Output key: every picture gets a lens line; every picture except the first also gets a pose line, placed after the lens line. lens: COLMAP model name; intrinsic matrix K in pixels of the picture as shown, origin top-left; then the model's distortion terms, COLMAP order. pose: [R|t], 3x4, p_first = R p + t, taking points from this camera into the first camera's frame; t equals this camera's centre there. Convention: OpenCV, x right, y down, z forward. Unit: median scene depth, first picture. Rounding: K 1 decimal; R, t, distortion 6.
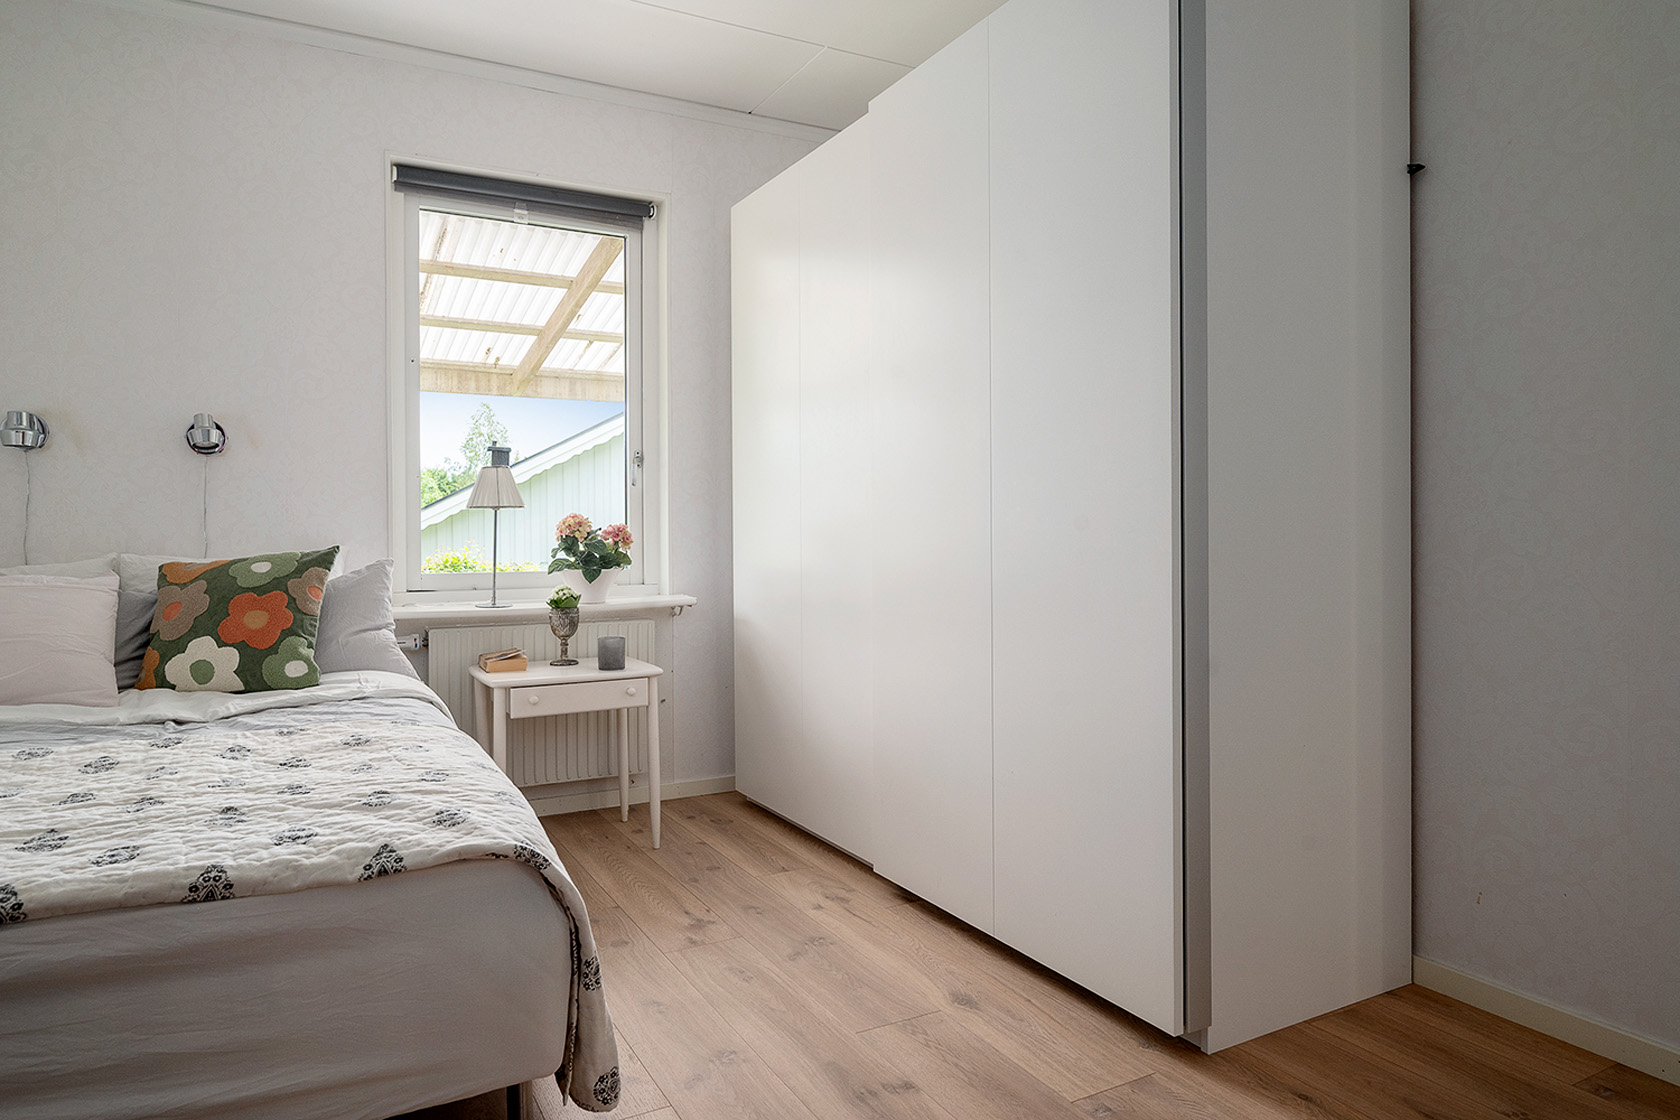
lens RADIAL K [[1041.5, 0, 843.3], [0, 1041.5, 539.5], [0, 0, 1]] dist [0.002337, 0.000366]
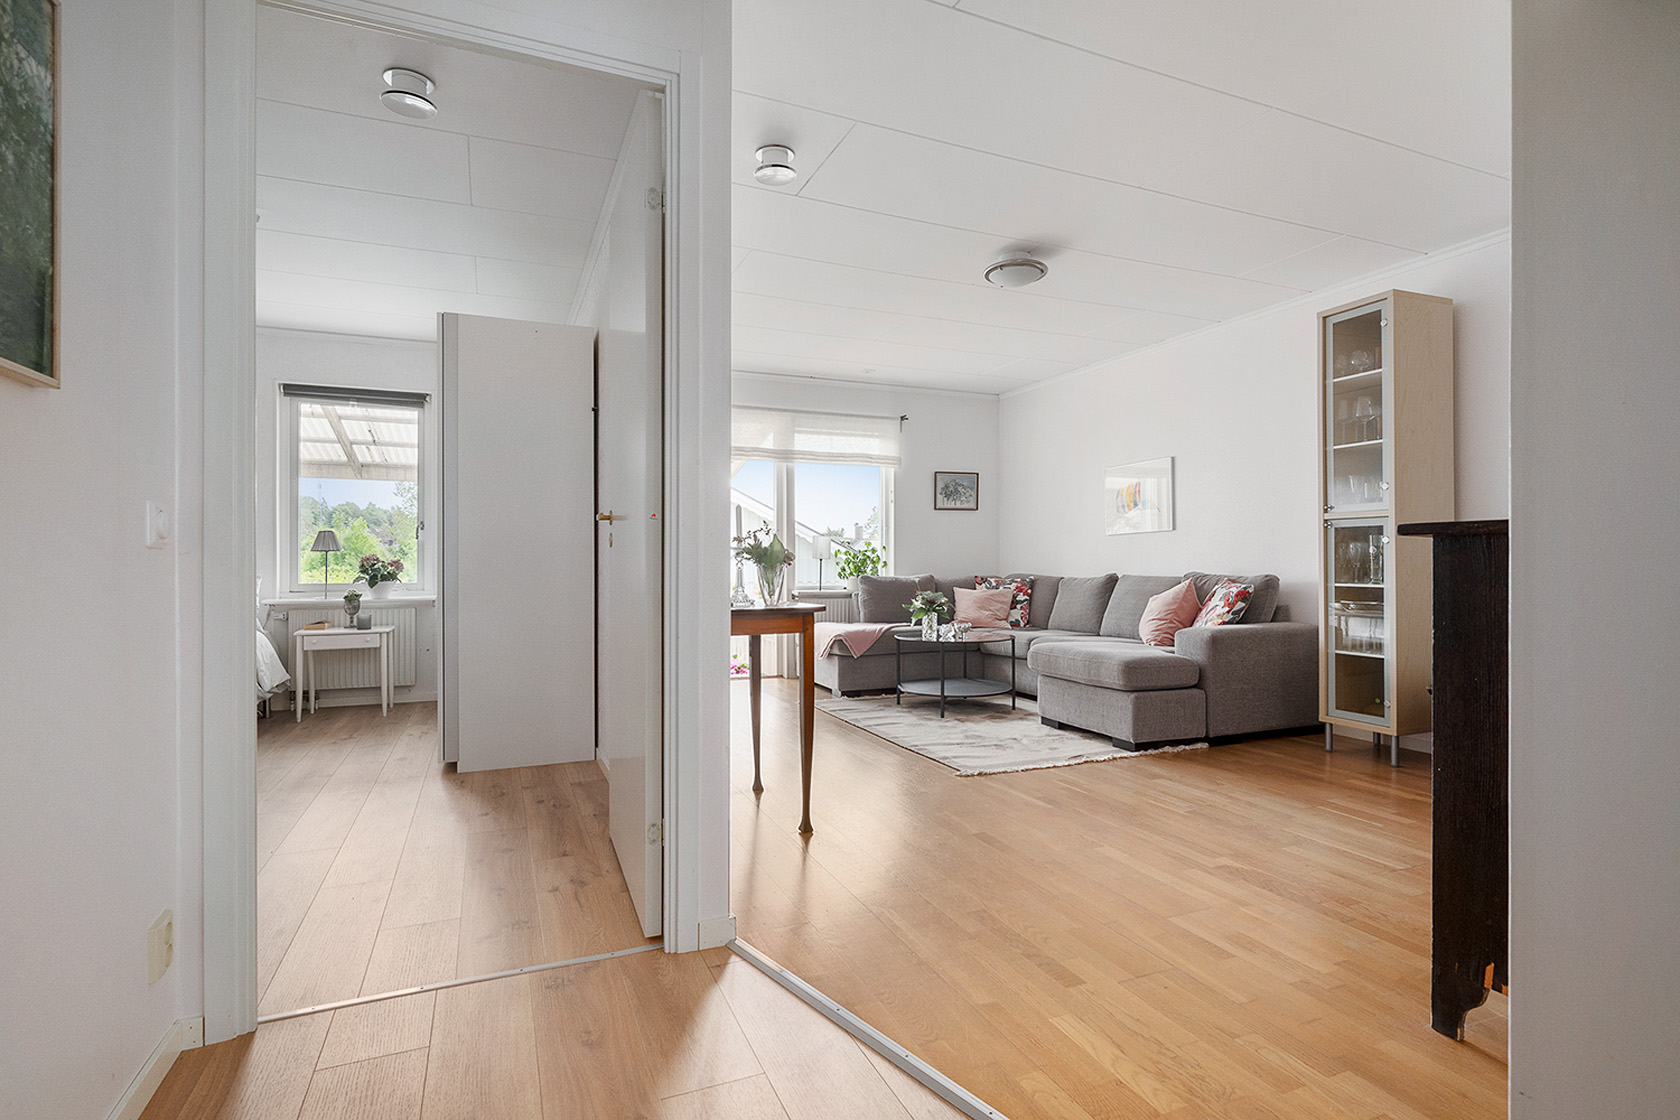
lens RADIAL K [[805.0, 0, 840.0], [0, 805.0, 560.0], [0, 0, 1]] dist [-0.001123, 0.000259]
pose [[0.996362, 0.001141, -0.085213, 0.831223], [-0.001906, 0.999959, -0.008903, -0.001299], [0.085200, 0.009033, 0.996323, -0.502689]]
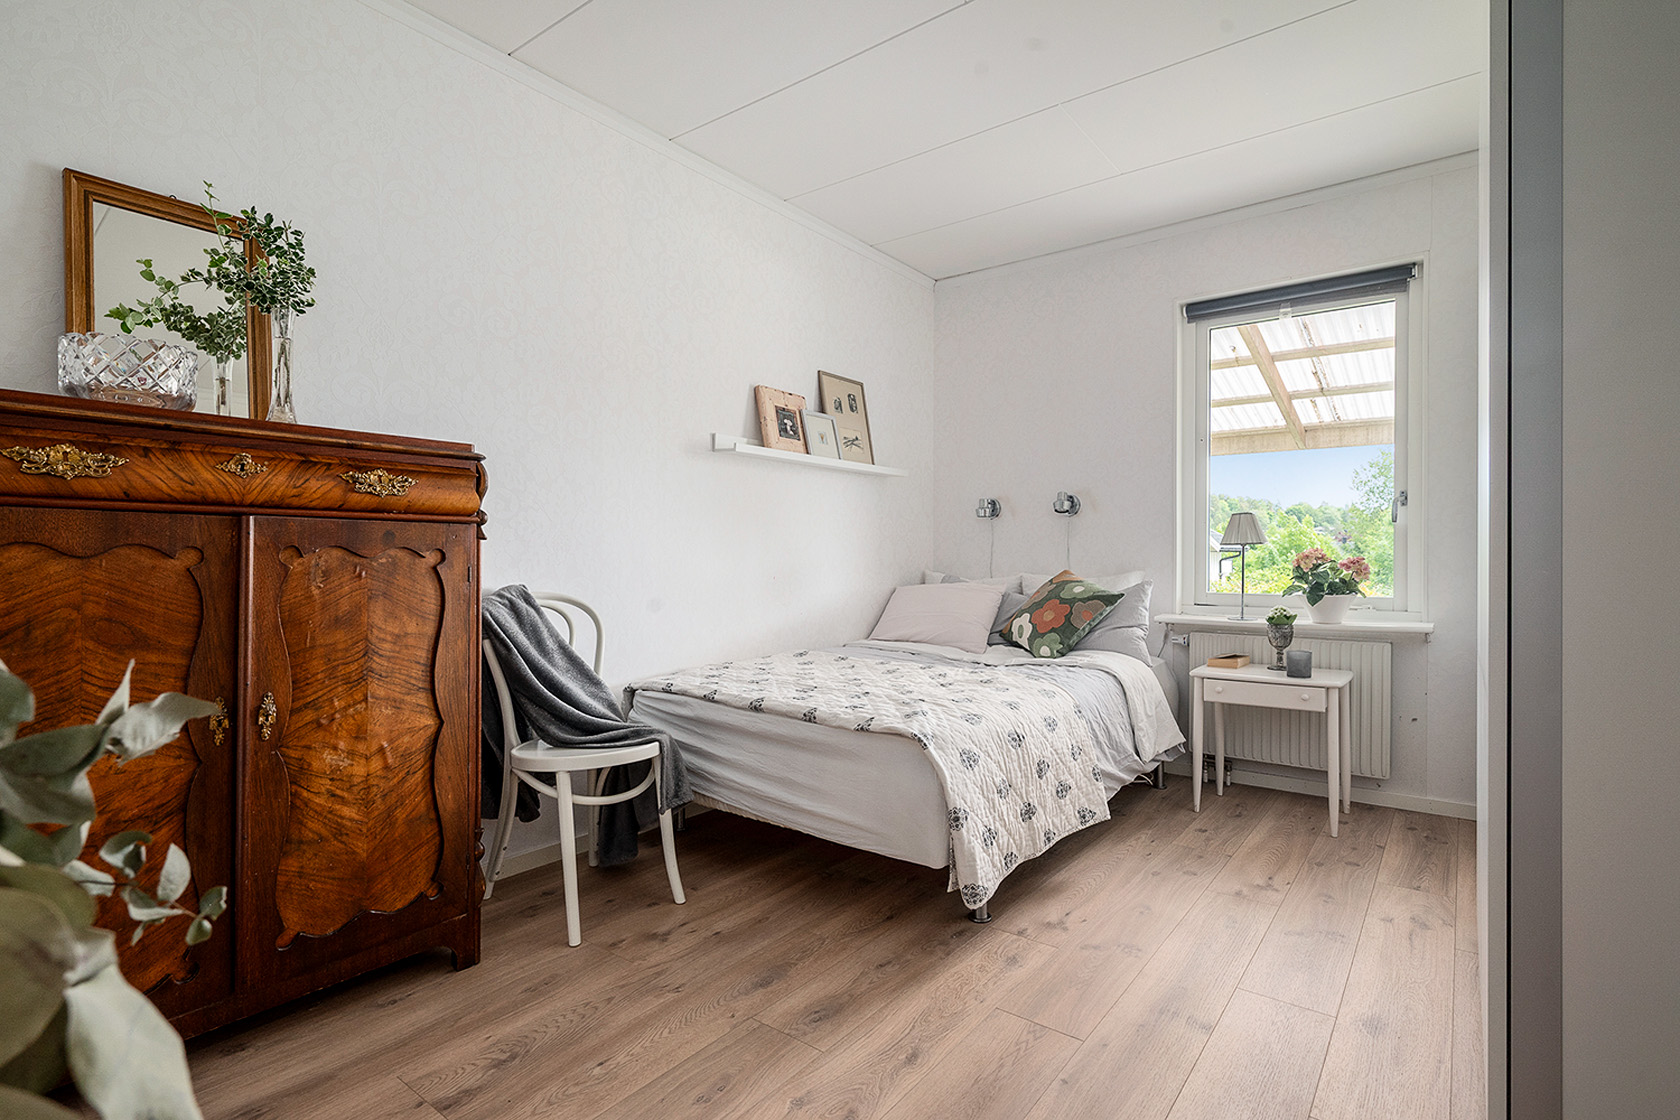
lens RADIAL K [[805.0, 0, 840.0], [0, 805.0, 560.0], [0, 0, 1]] dist [-0.001123, 0.000259]
pose [[0.404478, 0.004497, -0.914536, 0.403256], [-0.011074, 0.999939, 0.000019, -0.005530], [0.914480, 0.010120, 0.404503, 0.127080]]
